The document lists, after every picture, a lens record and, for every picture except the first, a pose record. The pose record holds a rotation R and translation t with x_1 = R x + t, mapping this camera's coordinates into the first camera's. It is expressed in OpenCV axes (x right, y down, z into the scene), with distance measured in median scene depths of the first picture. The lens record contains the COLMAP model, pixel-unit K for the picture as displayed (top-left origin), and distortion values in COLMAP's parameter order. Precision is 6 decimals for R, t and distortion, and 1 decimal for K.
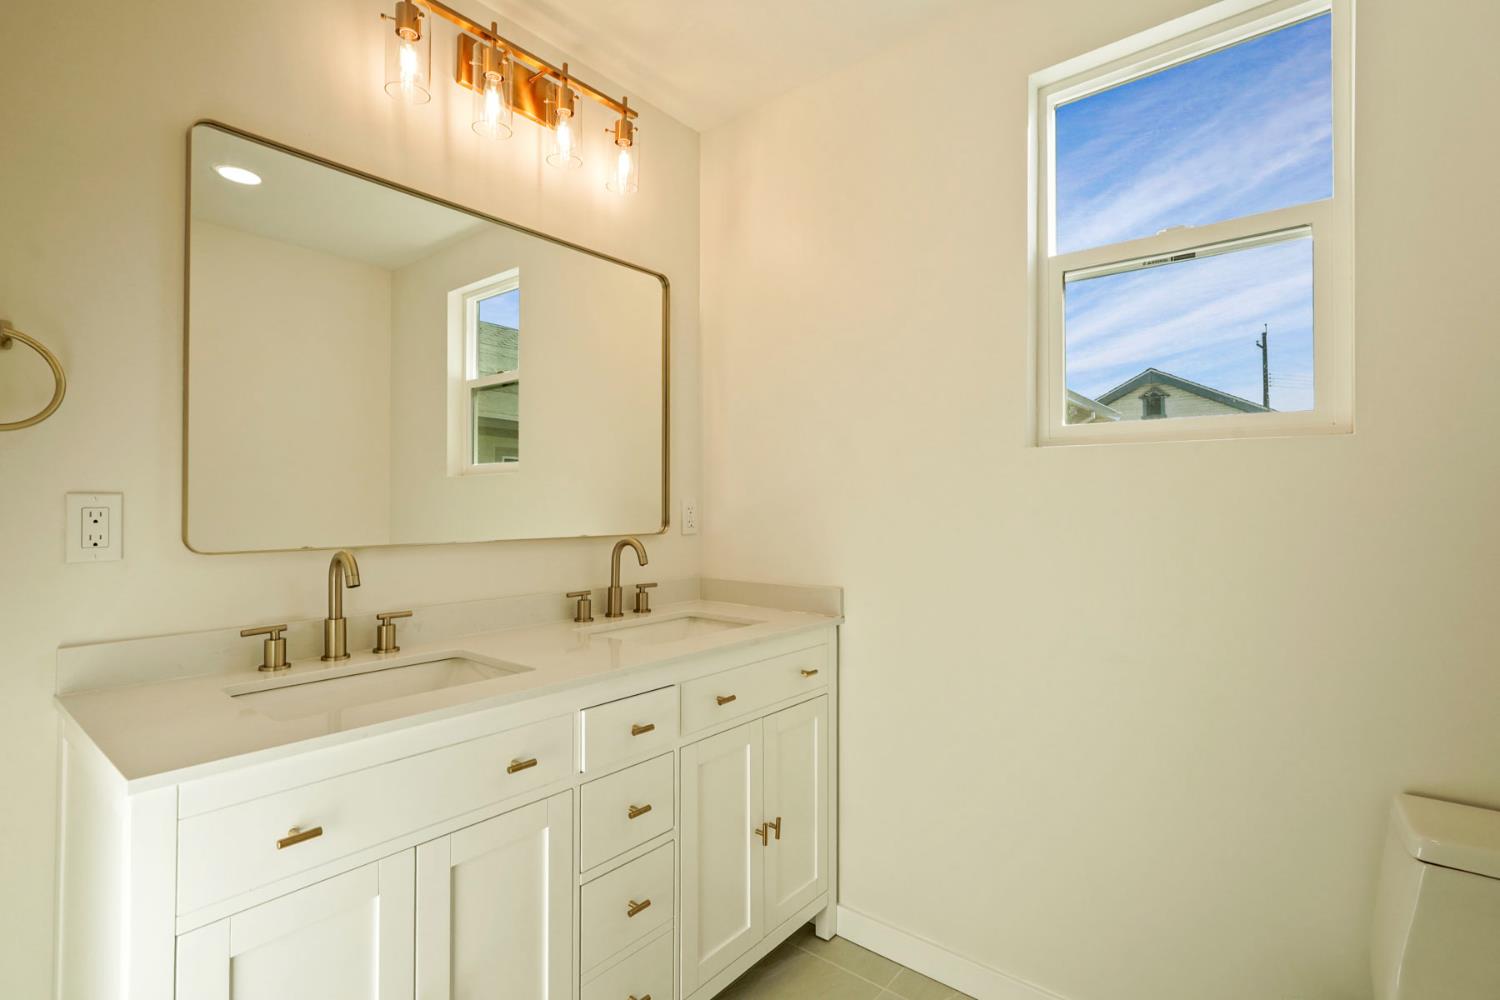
lens RADIAL K [[695.9, 0, 750.9], [0, 695.9, 489.8], [0, 0, 1]] dist [-0.009948, 0.005150]
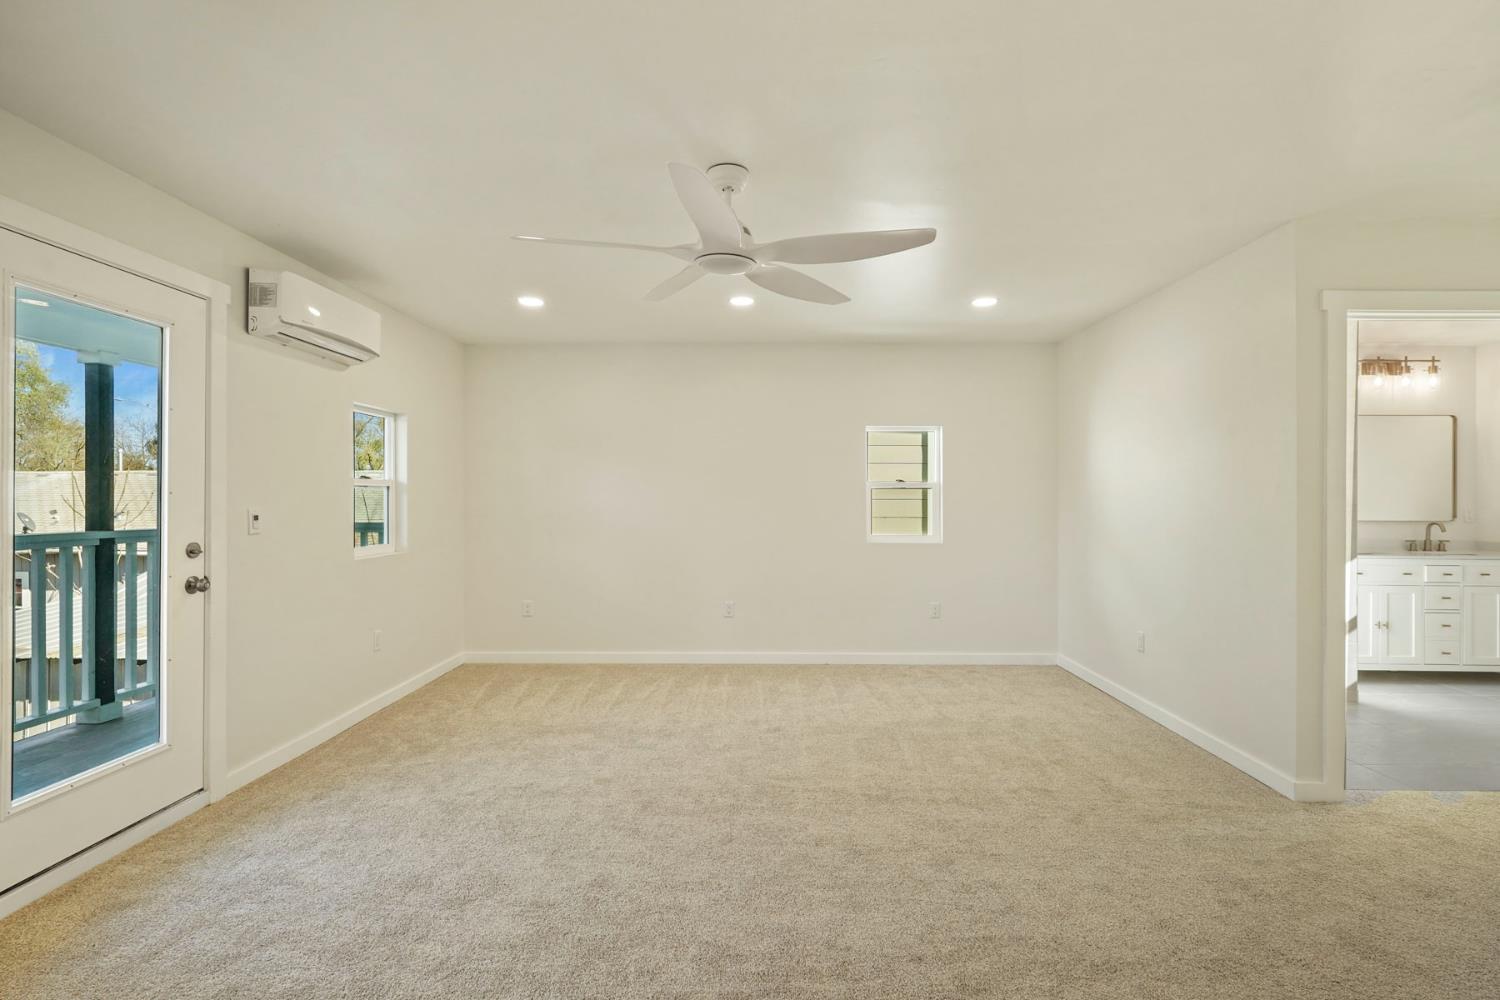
lens RADIAL K [[695.9, 0, 741.0], [0, 695.9, 501.5], [0, 0, 1]] dist [-0.009948, 0.005150]
pose [[0.617182, 0.003679, -0.786812, 0.275821], [0.012194, 0.999824, 0.014240, -0.080326], [0.786726, -0.018383, 0.617028, -2.786705]]
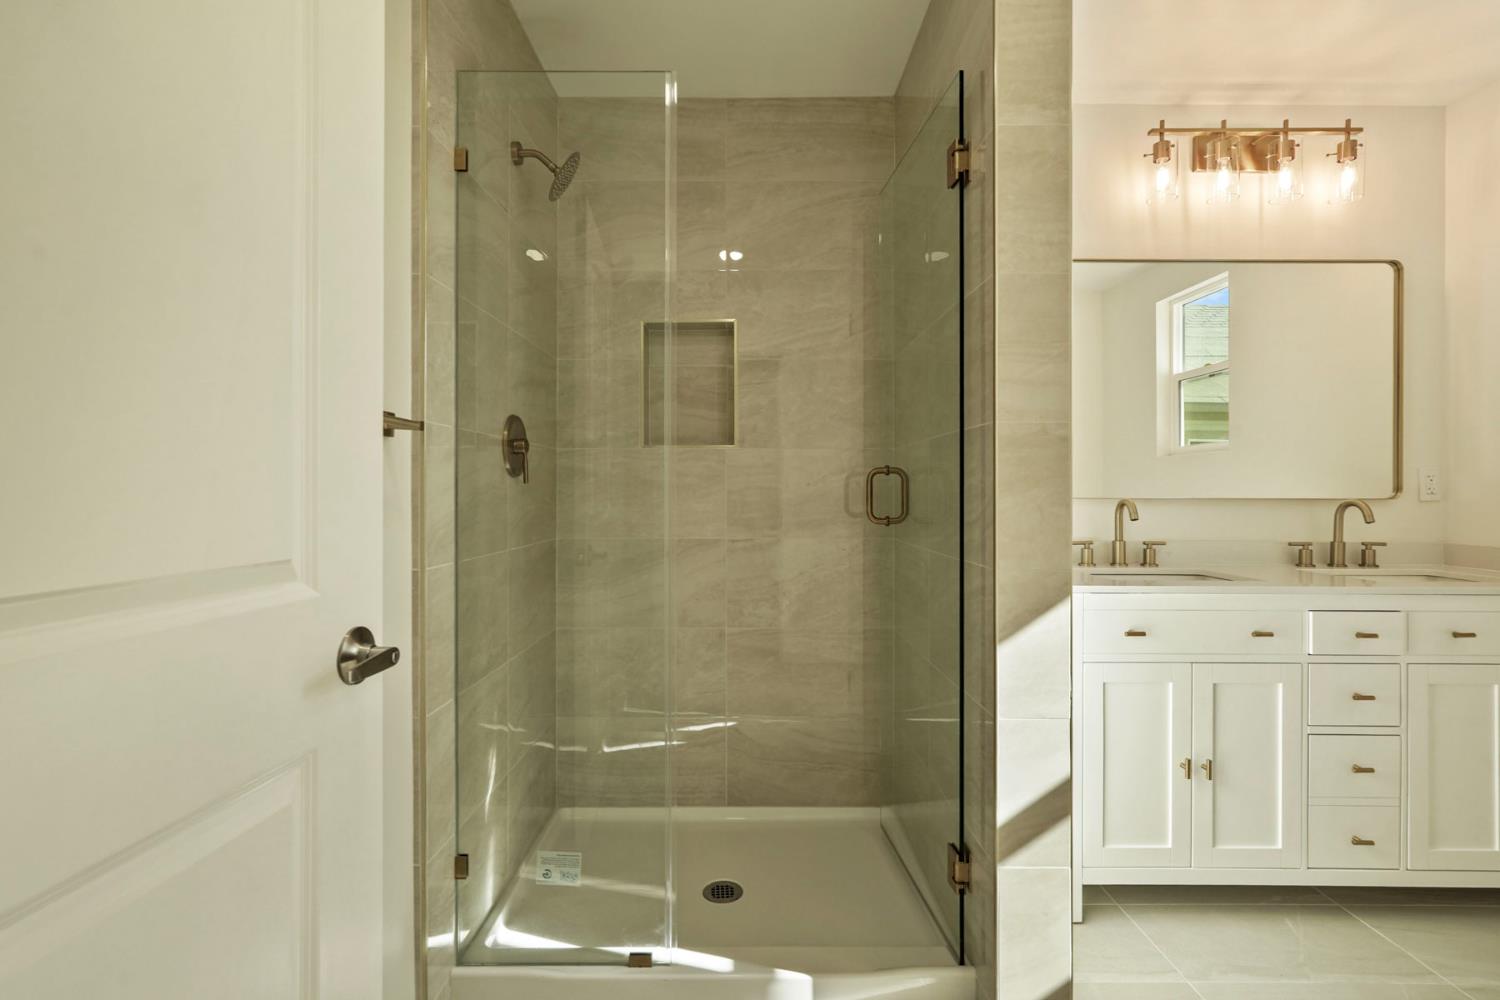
lens RADIAL K [[695.9, 0, 742.9], [0, 695.9, 489.8], [0, 0, 1]] dist [-0.009948, 0.005150]
pose [[0.624073, 0.002659, -0.781361, 0.094410], [0.011730, 0.999850, 0.012772, 0.025402], [0.781278, -0.017136, 0.623948, -0.530726]]
